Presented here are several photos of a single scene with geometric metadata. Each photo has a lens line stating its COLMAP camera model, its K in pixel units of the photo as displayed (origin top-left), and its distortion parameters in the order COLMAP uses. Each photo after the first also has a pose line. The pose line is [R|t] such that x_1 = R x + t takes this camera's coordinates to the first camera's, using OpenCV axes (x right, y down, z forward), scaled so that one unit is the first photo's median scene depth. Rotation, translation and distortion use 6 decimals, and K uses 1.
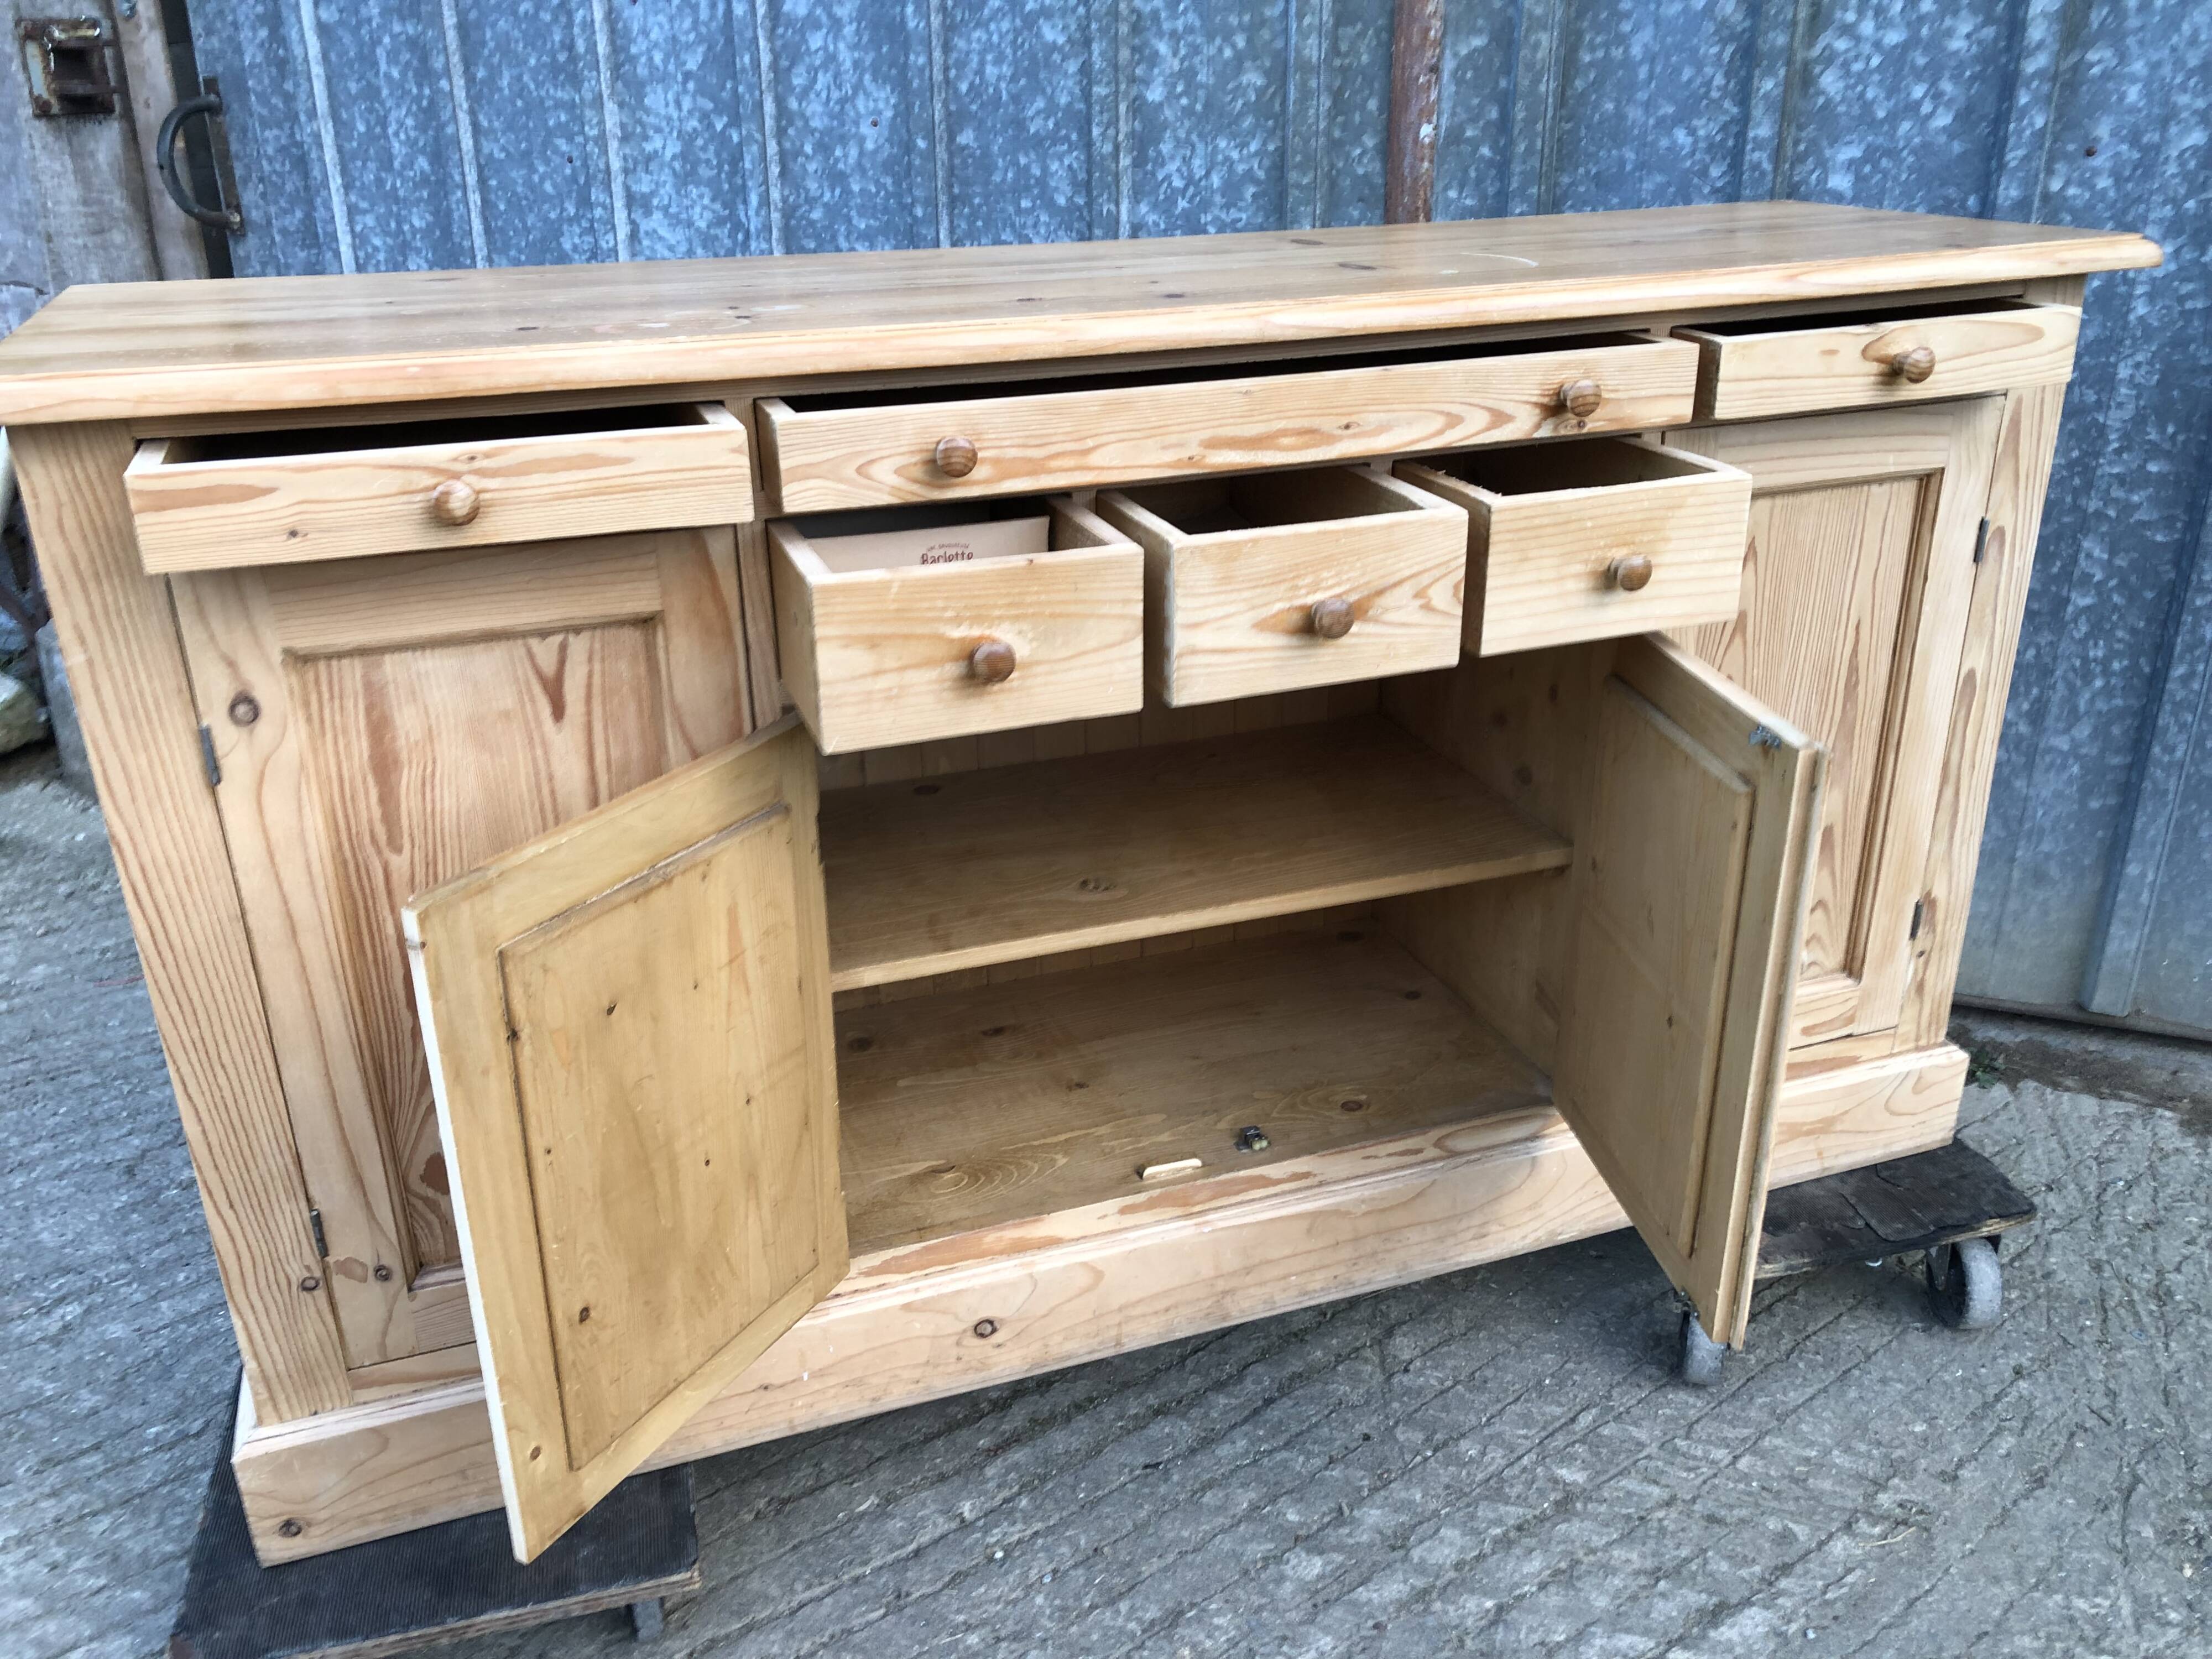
lens RADIAL K [[1845.8, 0, 1120.0], [0, 1845.8, 826.0], [0, 0, 1]] dist [0.011798, 0.023885]
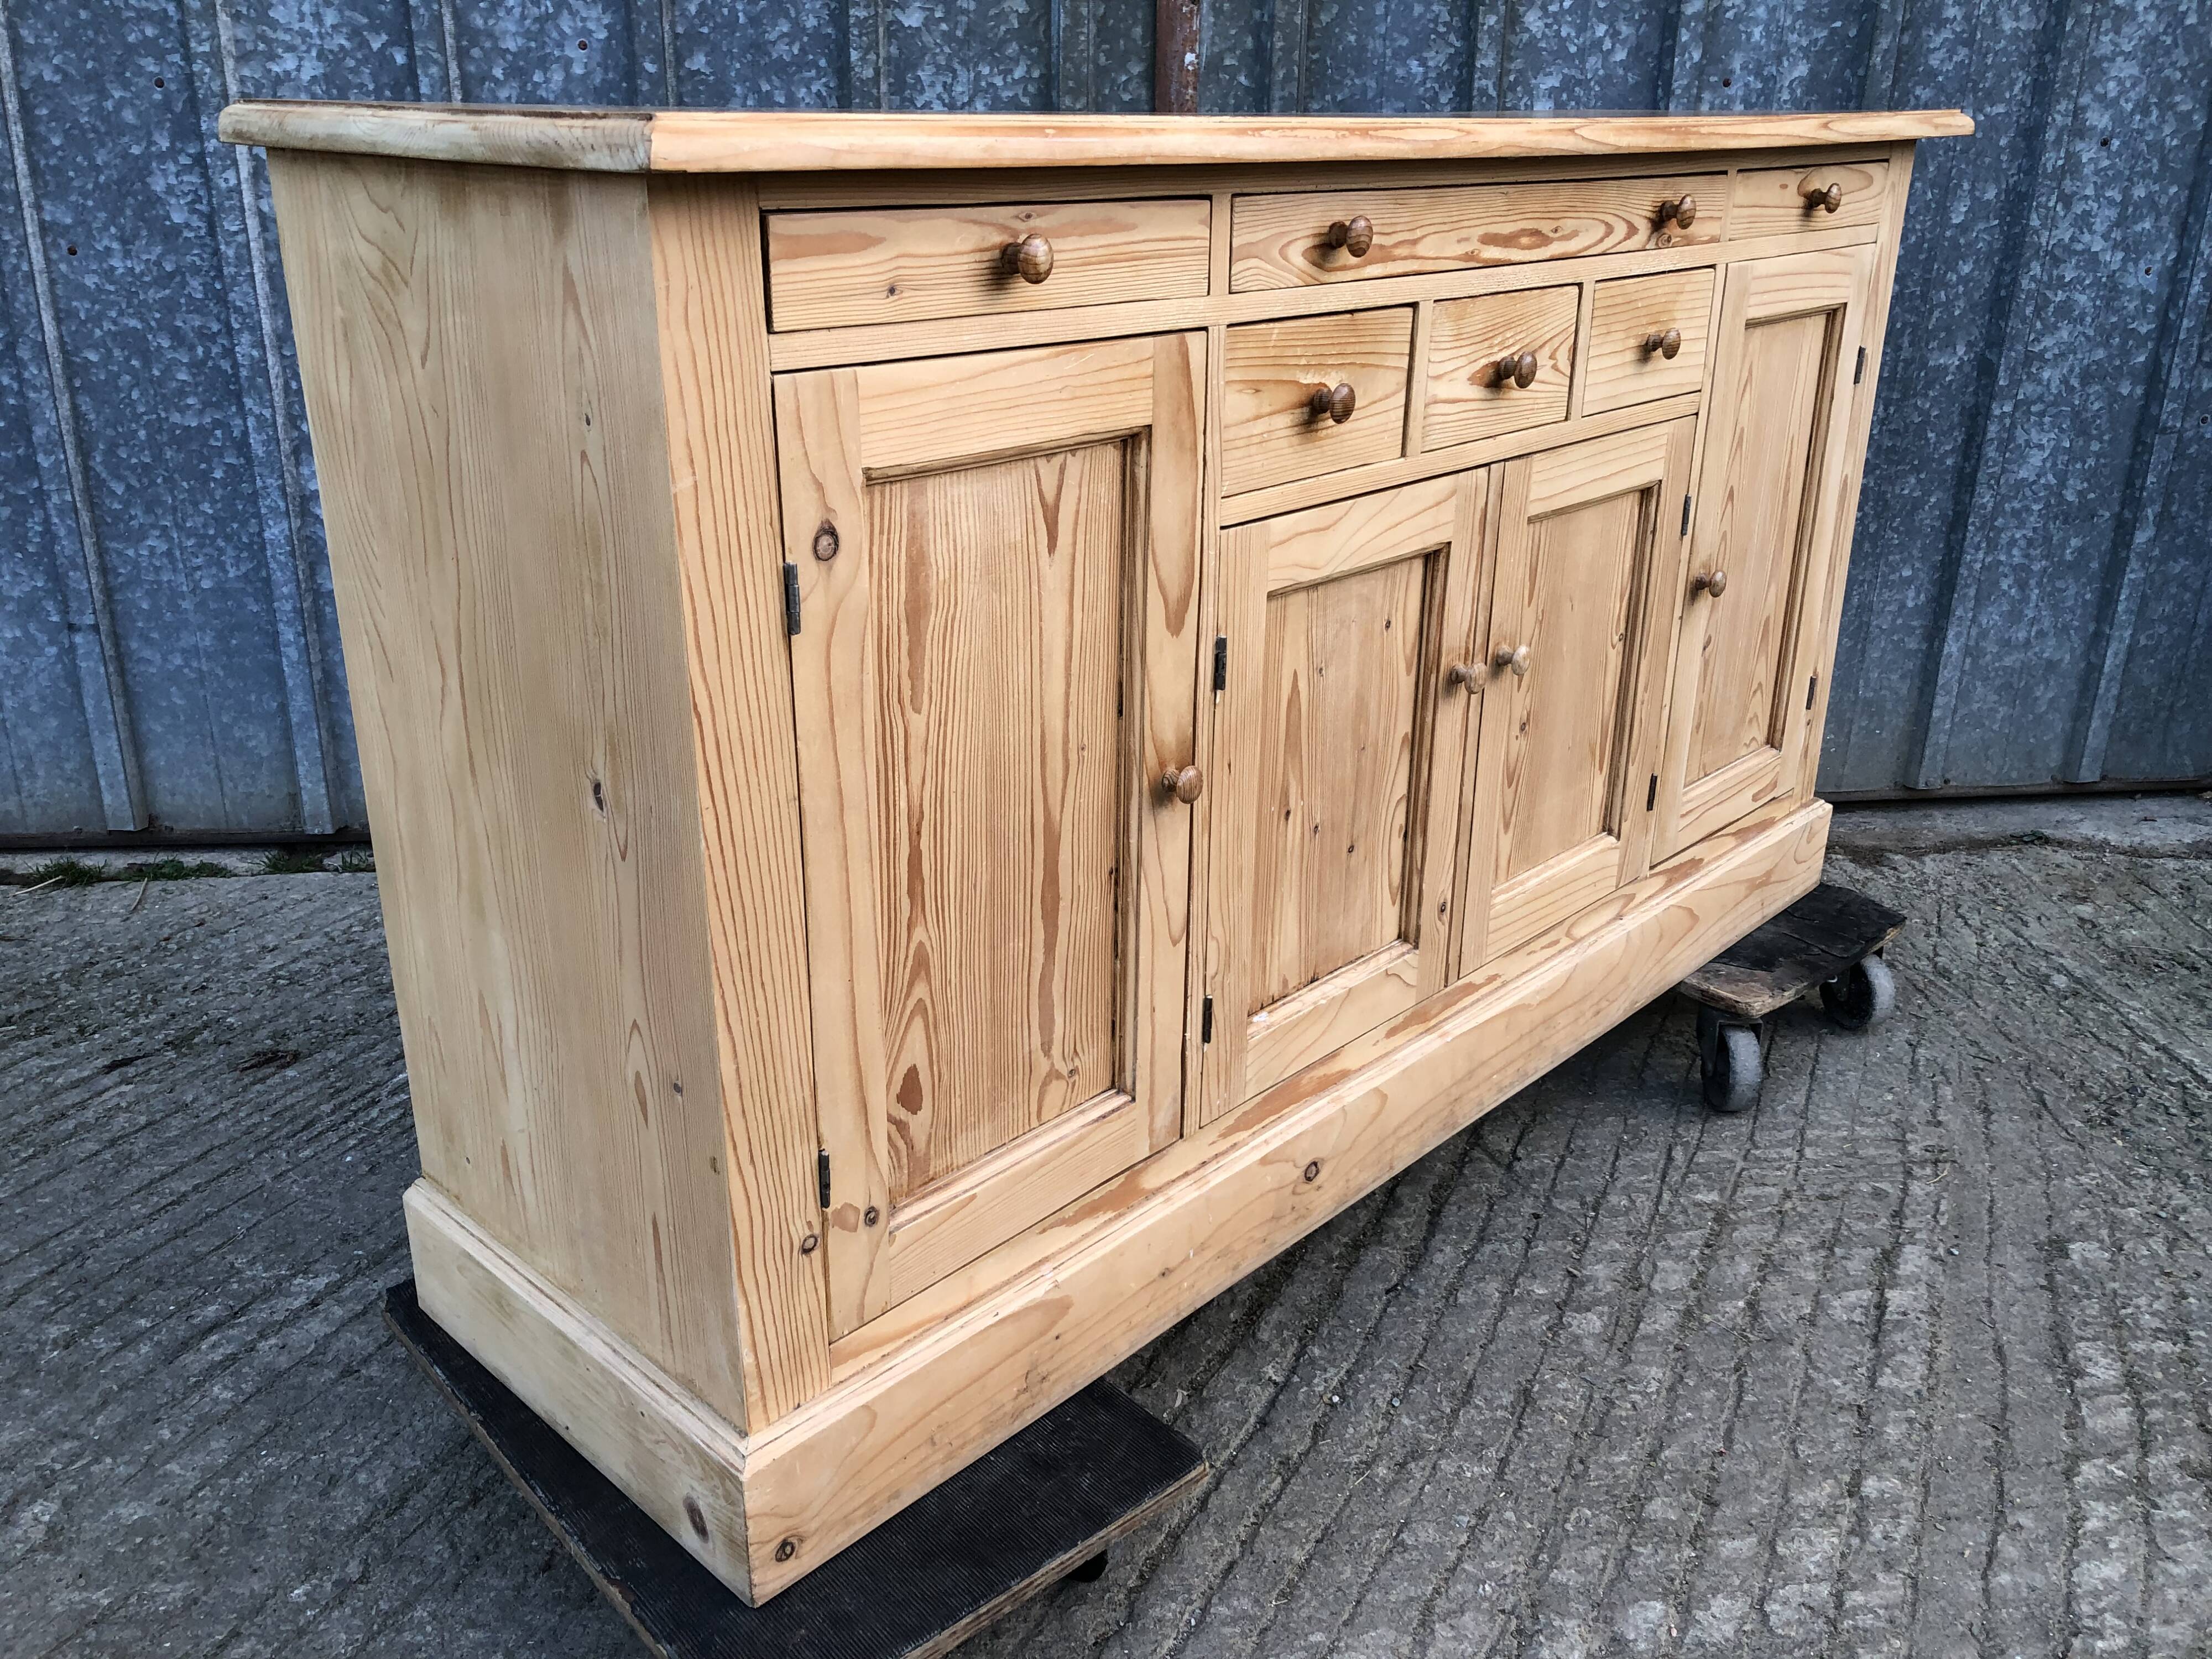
lens RADIAL K [[1841.5, 0, 1111.6], [0, 1841.5, 822.5], [0, 0, 1]] dist [-0.001166, 0.046427]
pose [[0.884331, -0.148537, 0.442601, -0.446680], [0.163772, 0.986491, 0.003844, 0.049963], [-0.437193, 0.069086, 0.896710, 0.109823]]
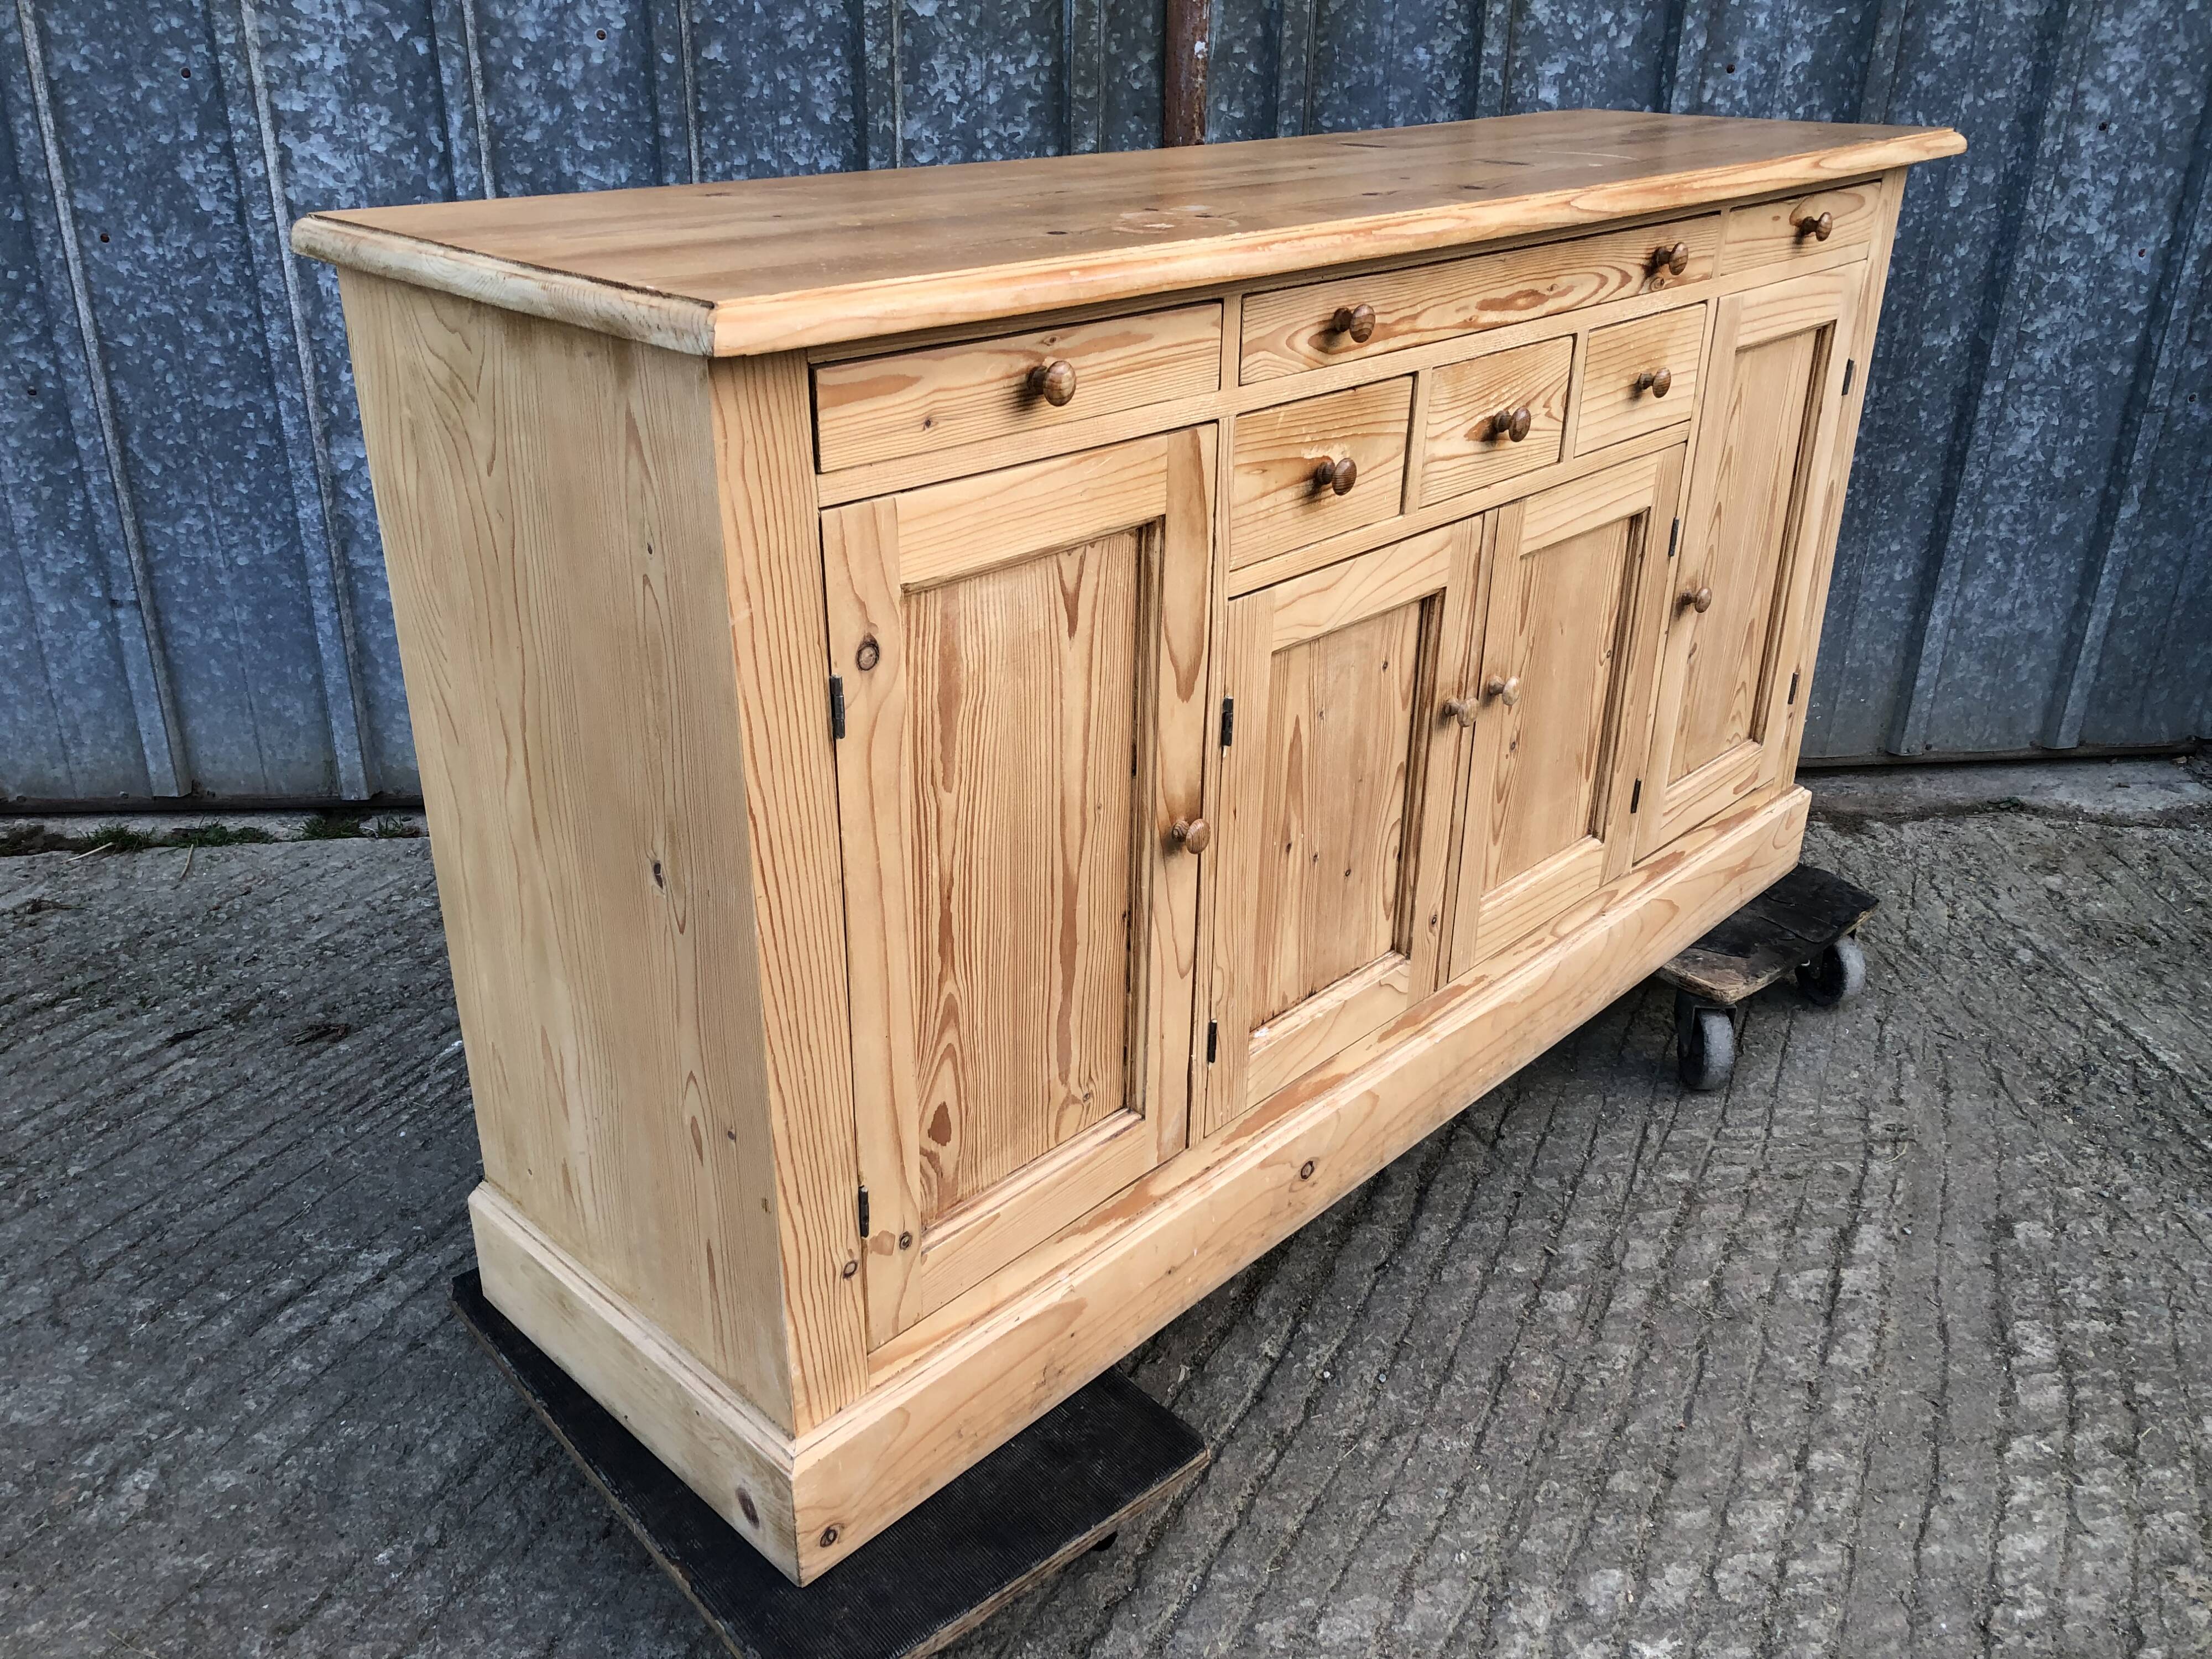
lens RADIAL K [[1844.7, 0, 1106.0], [0, 1844.7, 829.5], [0, 0, 1]] dist [-0.010458, 0.069325]
pose [[0.886069, -0.173772, 0.429749, -0.463189], [0.159495, 0.984760, 0.069343, -0.011742], [-0.435250, 0.007100, 0.900282, 0.066154]]
